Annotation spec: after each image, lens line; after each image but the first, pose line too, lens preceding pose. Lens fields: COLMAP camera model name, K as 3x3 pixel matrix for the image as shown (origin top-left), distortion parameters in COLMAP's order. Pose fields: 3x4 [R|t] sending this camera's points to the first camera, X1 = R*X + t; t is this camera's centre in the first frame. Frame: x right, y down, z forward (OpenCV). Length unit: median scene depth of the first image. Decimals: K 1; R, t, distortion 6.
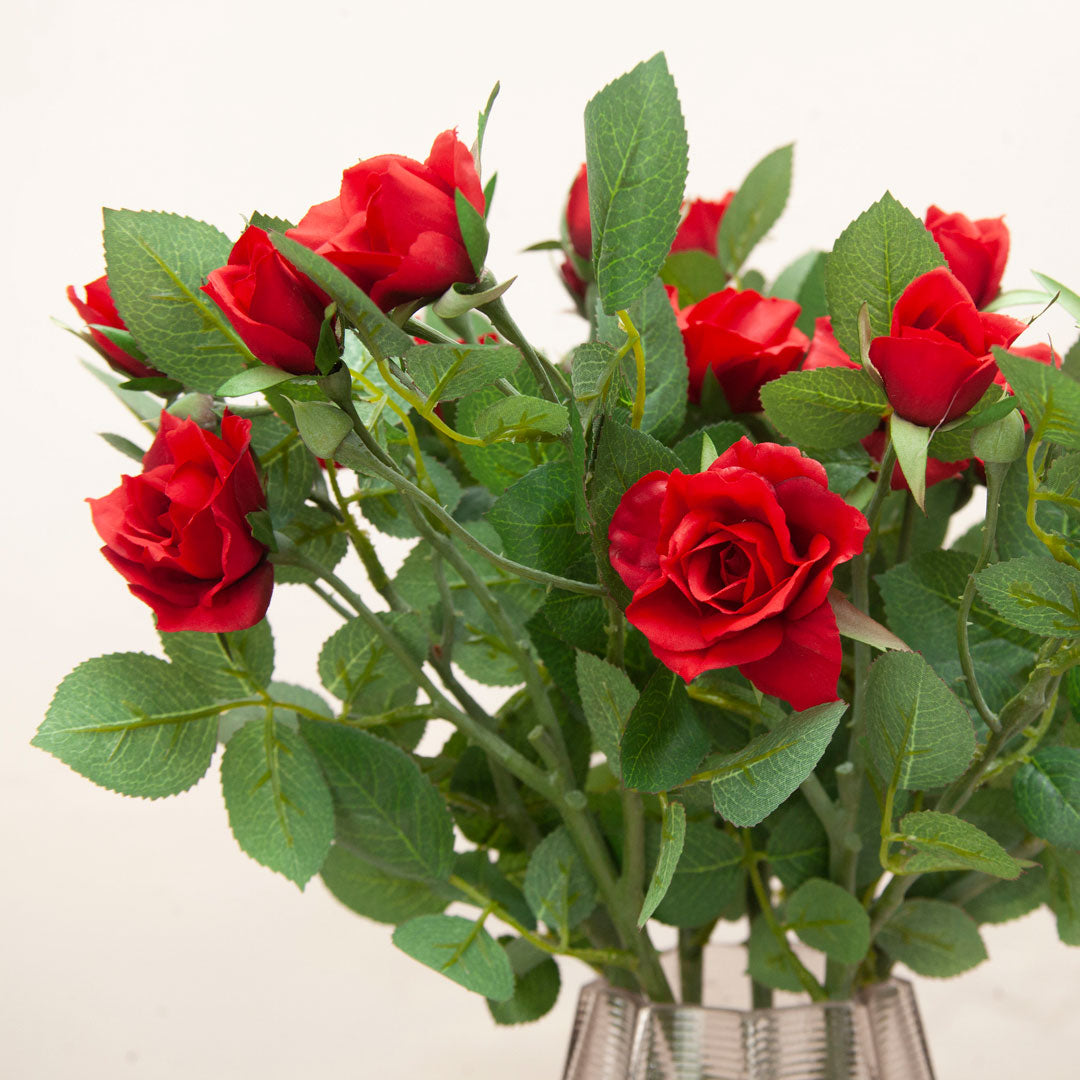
lens RADIAL K [[1410.7, 0, 540.0], [0, 1410.7, 540.0], [0, 0, 1]] dist [0.008457, 0.015289]
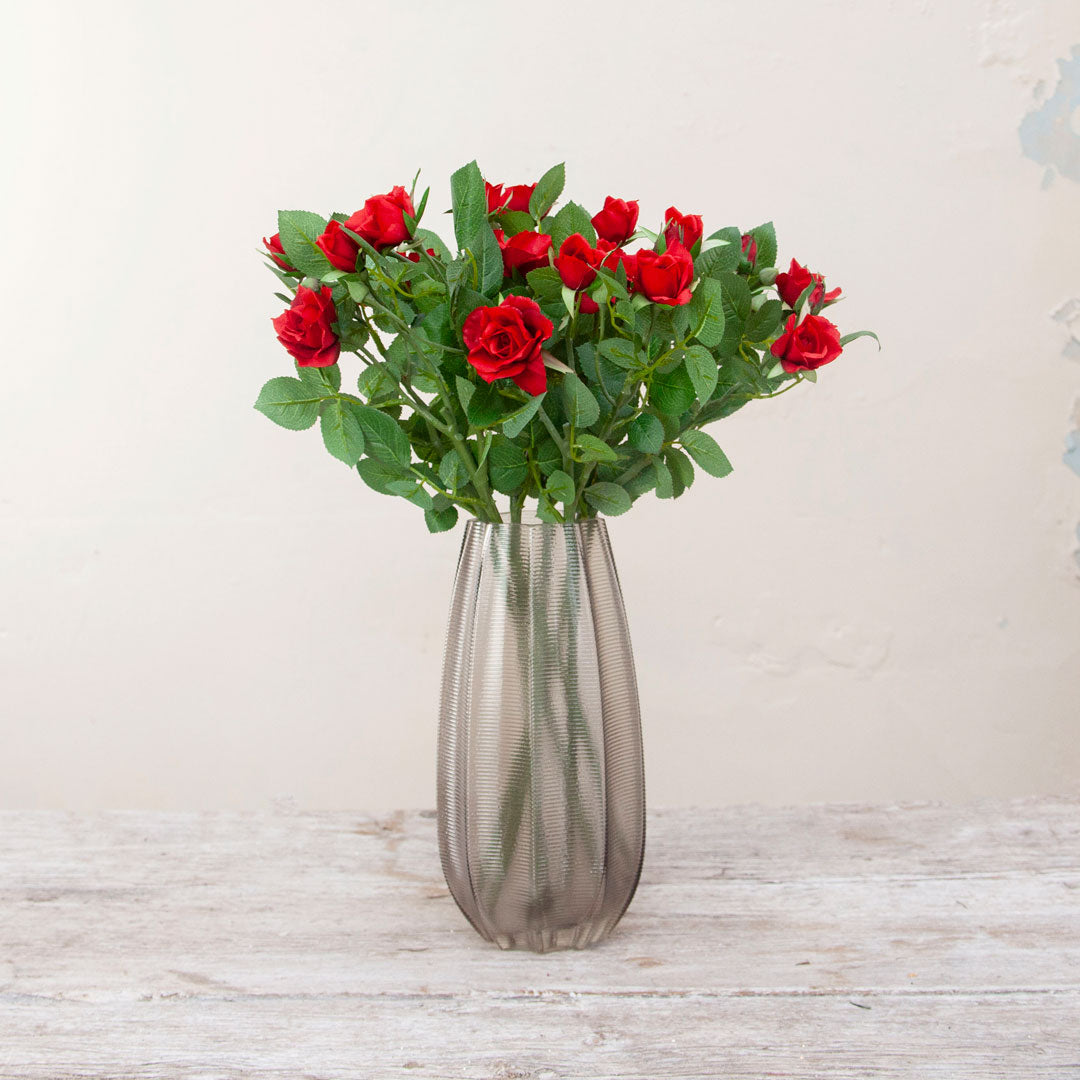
lens RADIAL K [[2751.0, 0, 604.7], [0, 2751.0, 368.6], [0, 0, 1]] dist [0.002984, -0.321170]
pose [[0.995597, -0.003718, -0.093661, 0.762510], [0.002286, 0.999879, -0.015393, 0.141849], [0.093706, 0.015111, 0.995485, -3.957740]]
